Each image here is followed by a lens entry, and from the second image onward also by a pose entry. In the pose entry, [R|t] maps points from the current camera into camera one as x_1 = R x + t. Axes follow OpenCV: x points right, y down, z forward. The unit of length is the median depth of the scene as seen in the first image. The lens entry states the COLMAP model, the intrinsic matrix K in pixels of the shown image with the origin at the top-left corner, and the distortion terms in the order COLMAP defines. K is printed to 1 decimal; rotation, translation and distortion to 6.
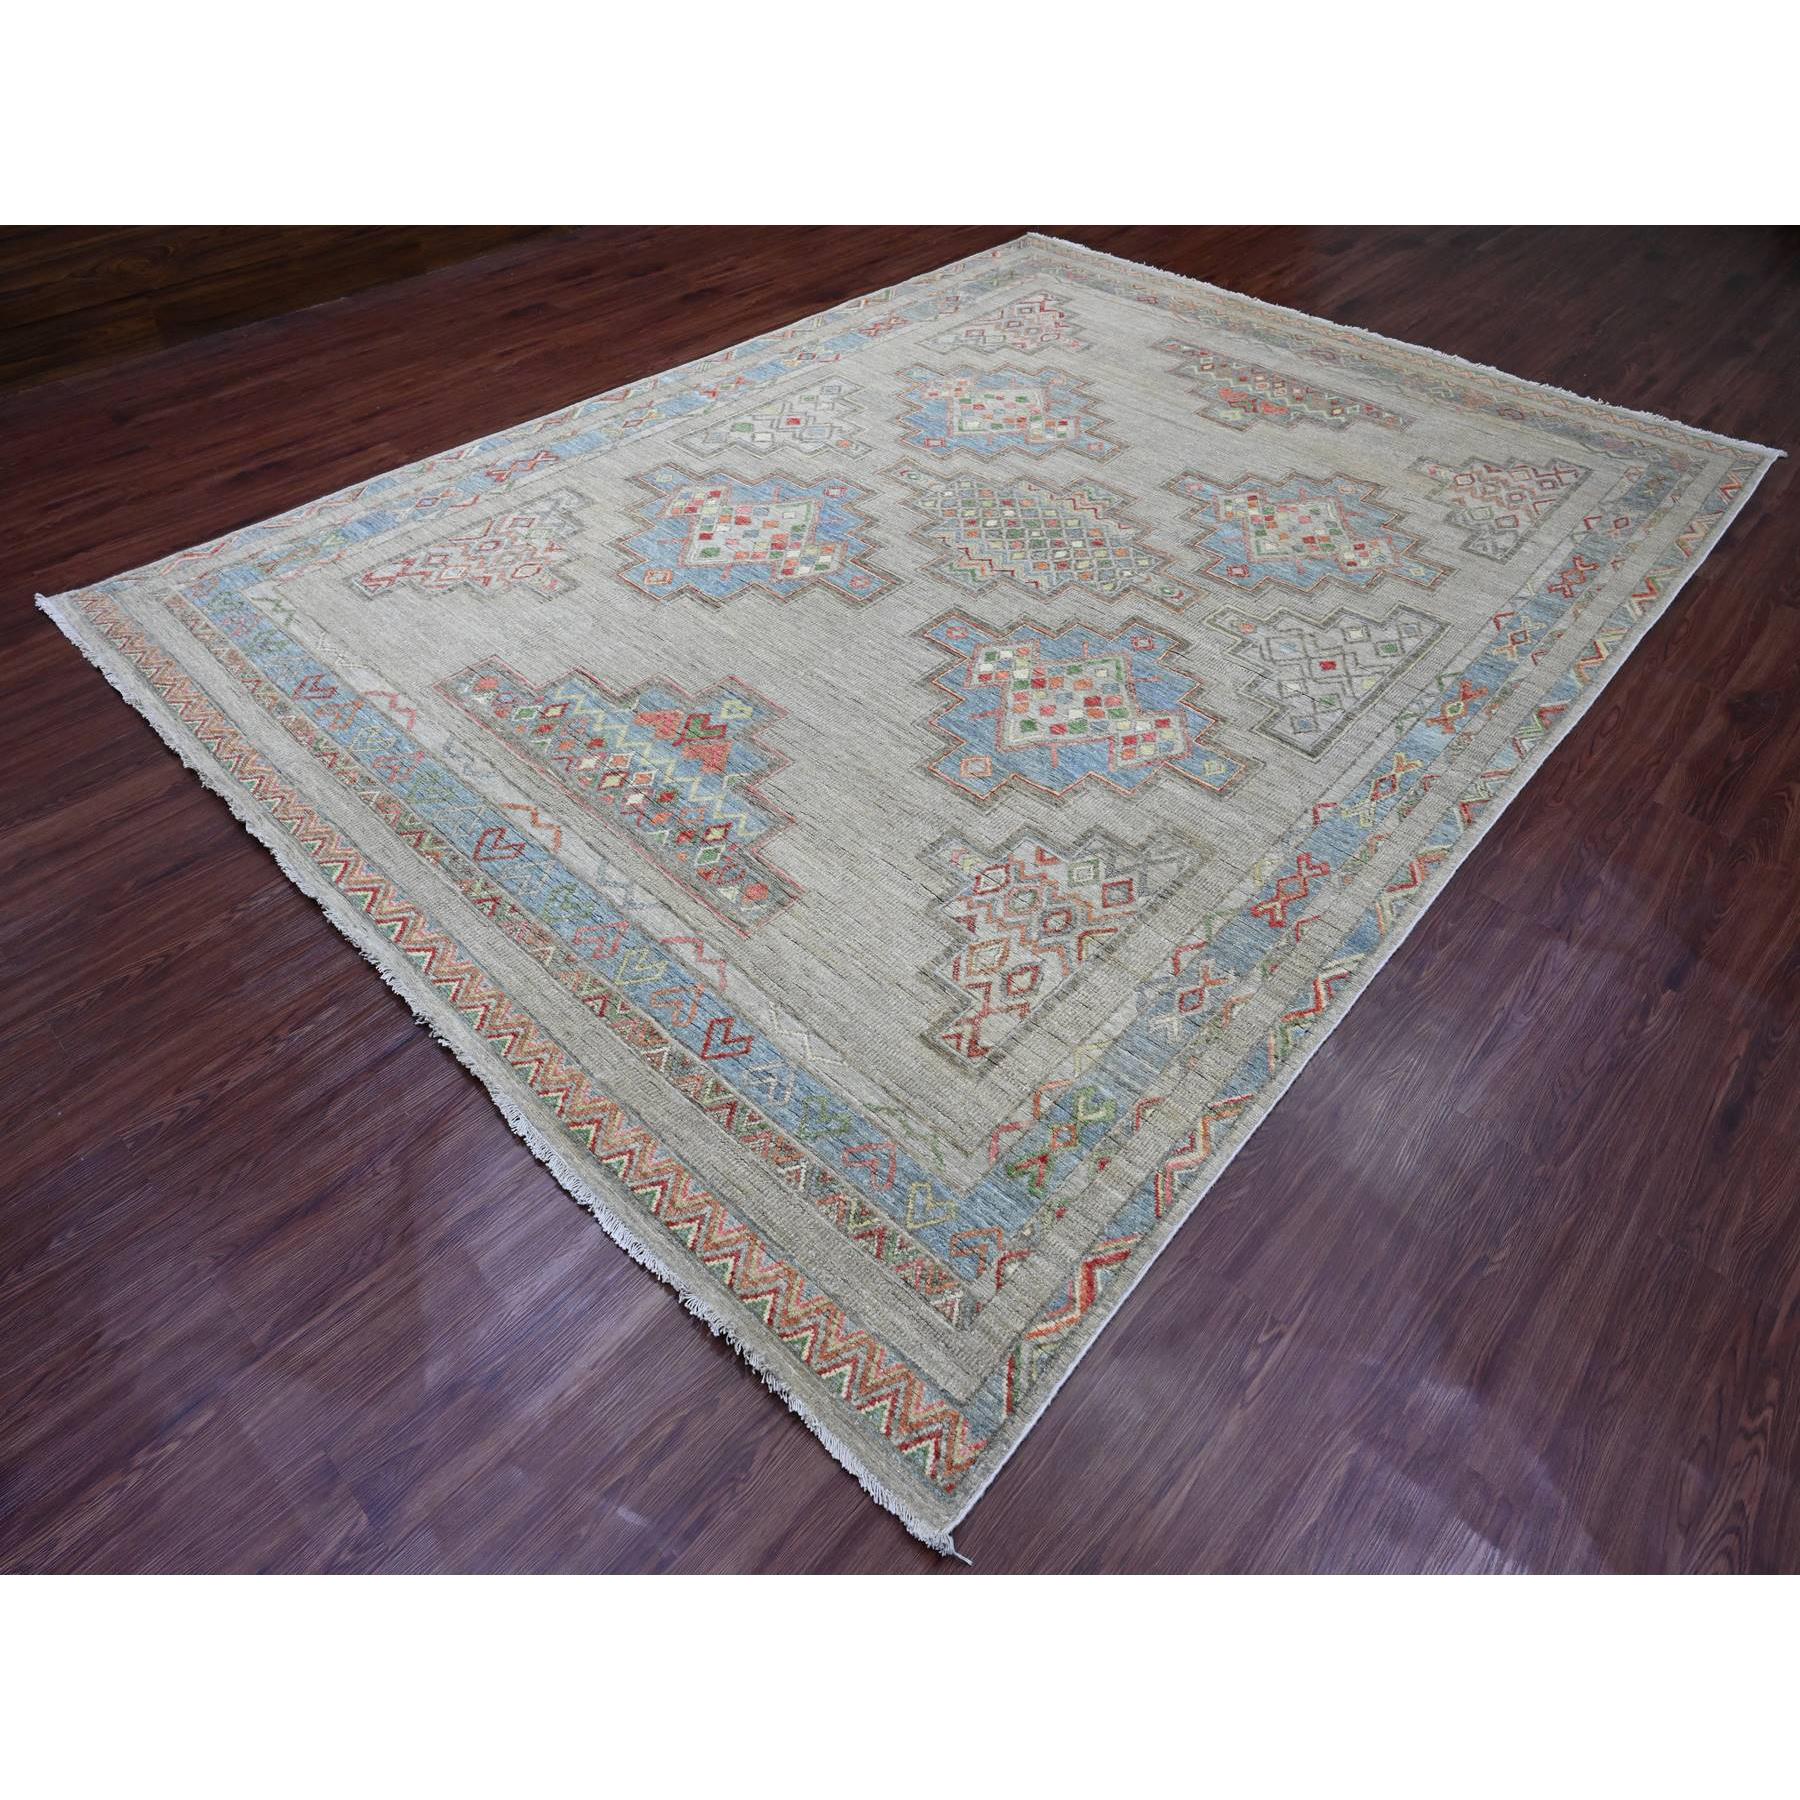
lens RADIAL K [[1153.1, 0, 900.0], [0, 1153.1, 900.0], [0, 0, 1]] dist [-0.007379, 0.000557]
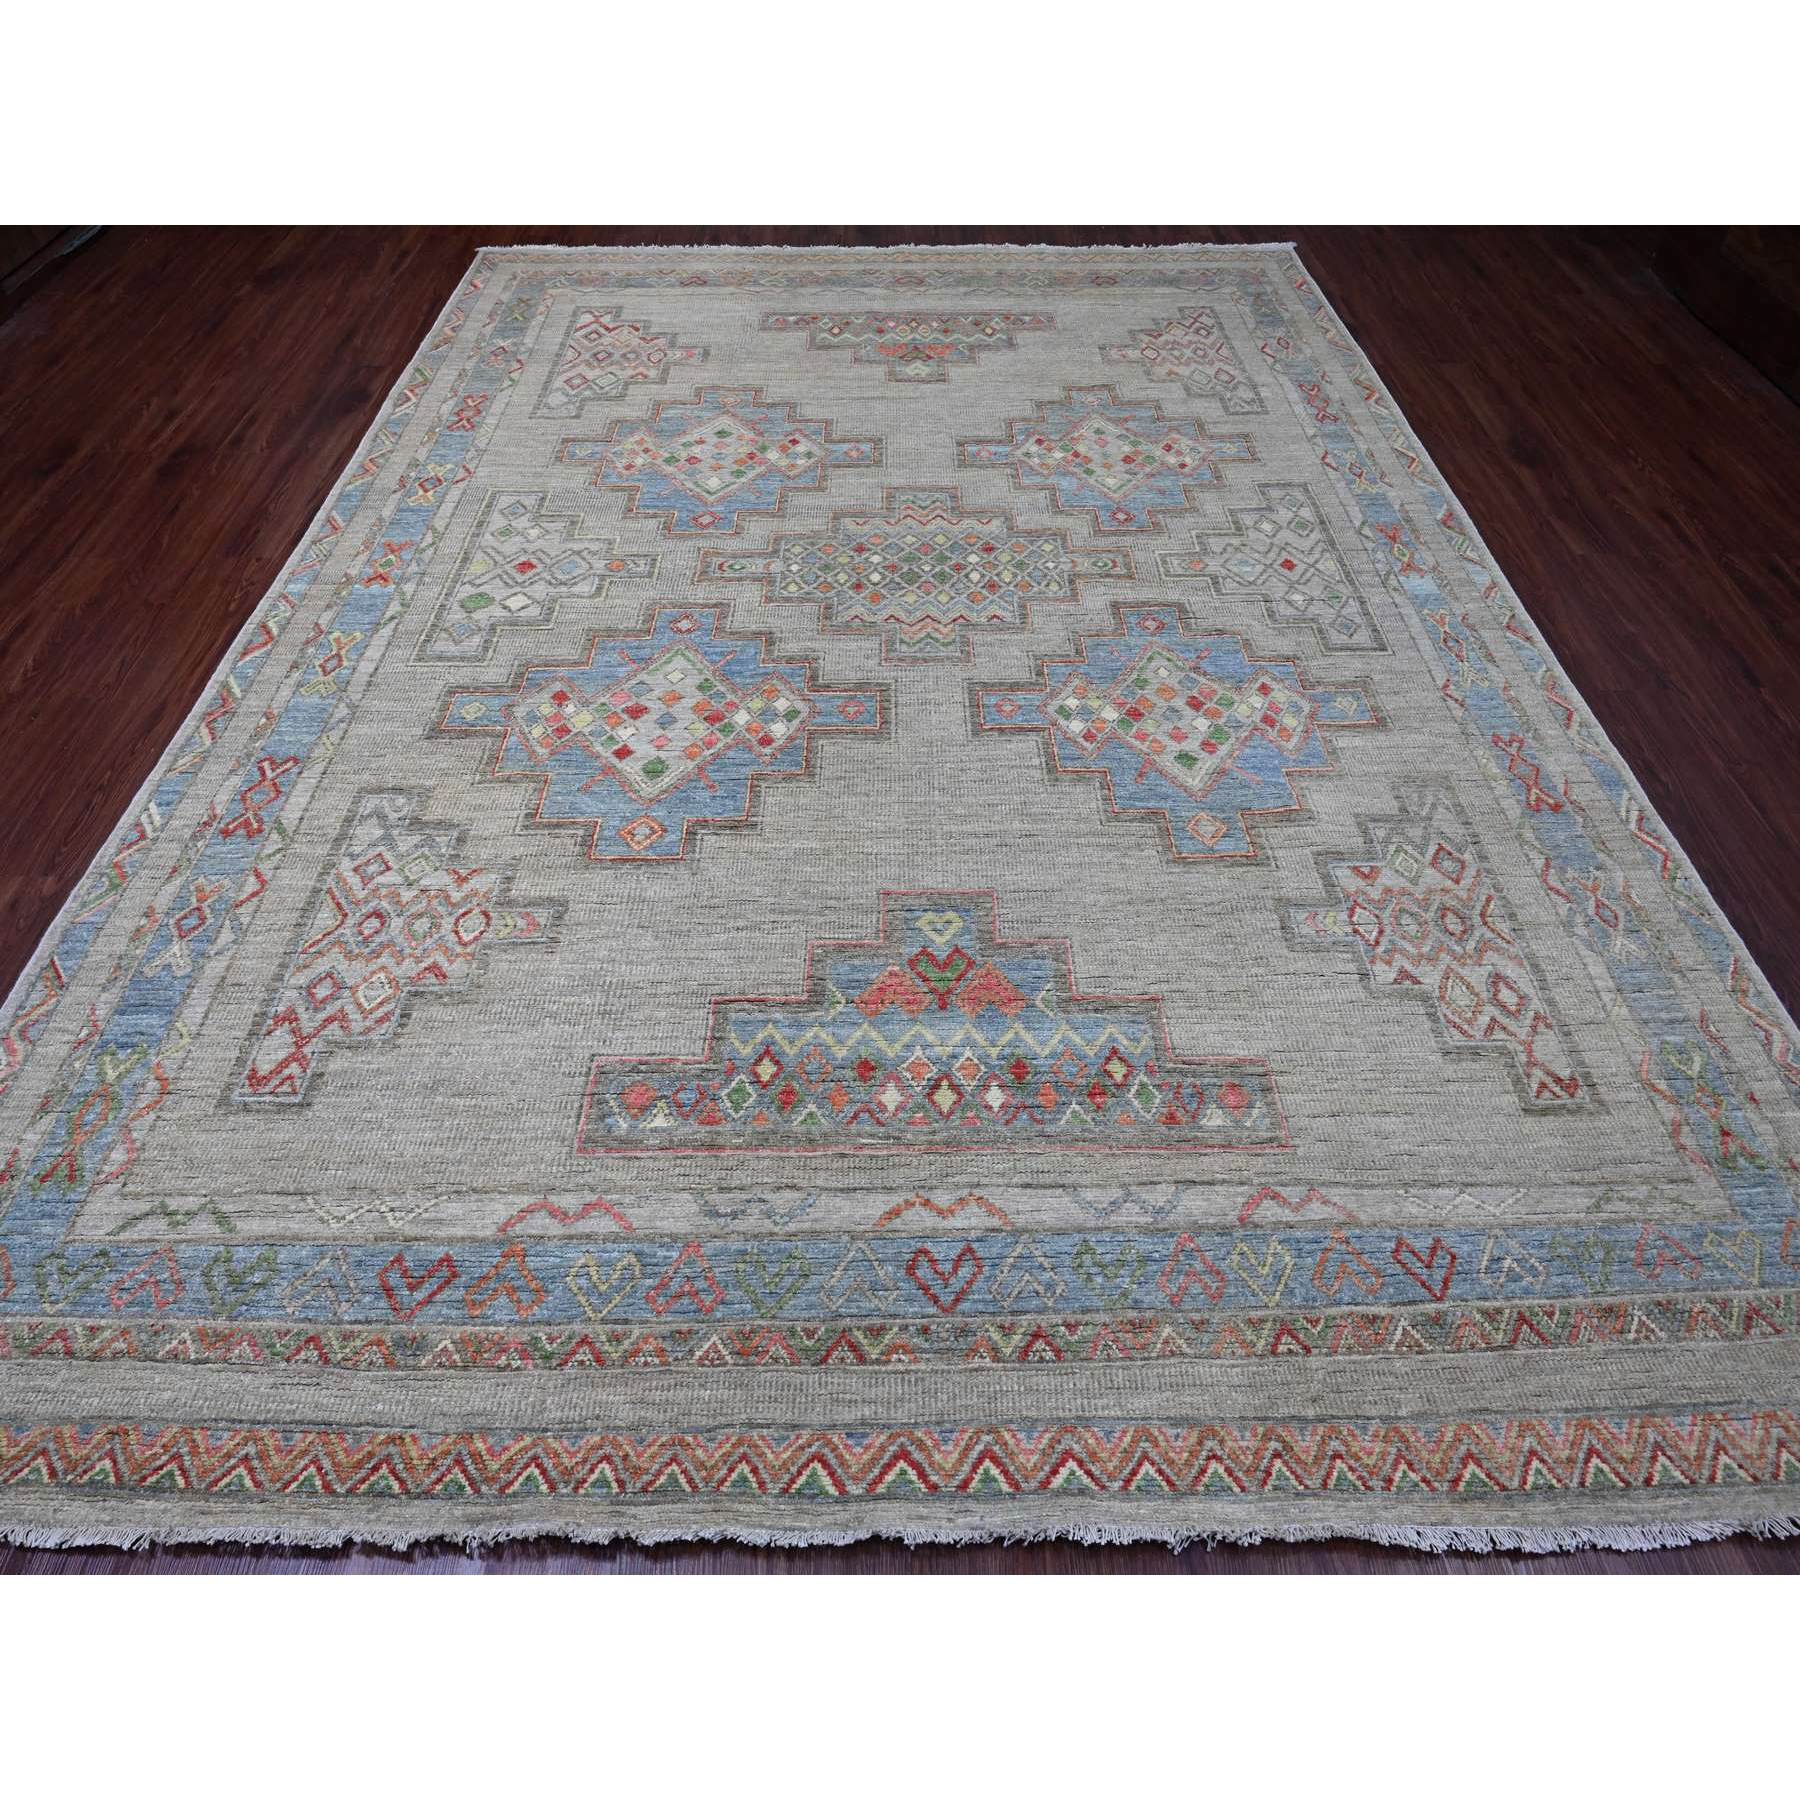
lens RADIAL K [[1167.9, 0, 1032.8], [0, 1167.9, 902.2], [0, 0, 1]] dist [-0.007164, -0.003056]
pose [[0.710575, -0.531804, 0.460725, -0.390507], [0.510820, 0.840204, 0.181991, -0.251425], [-0.483887, 0.106029, 0.868684, 0.267998]]
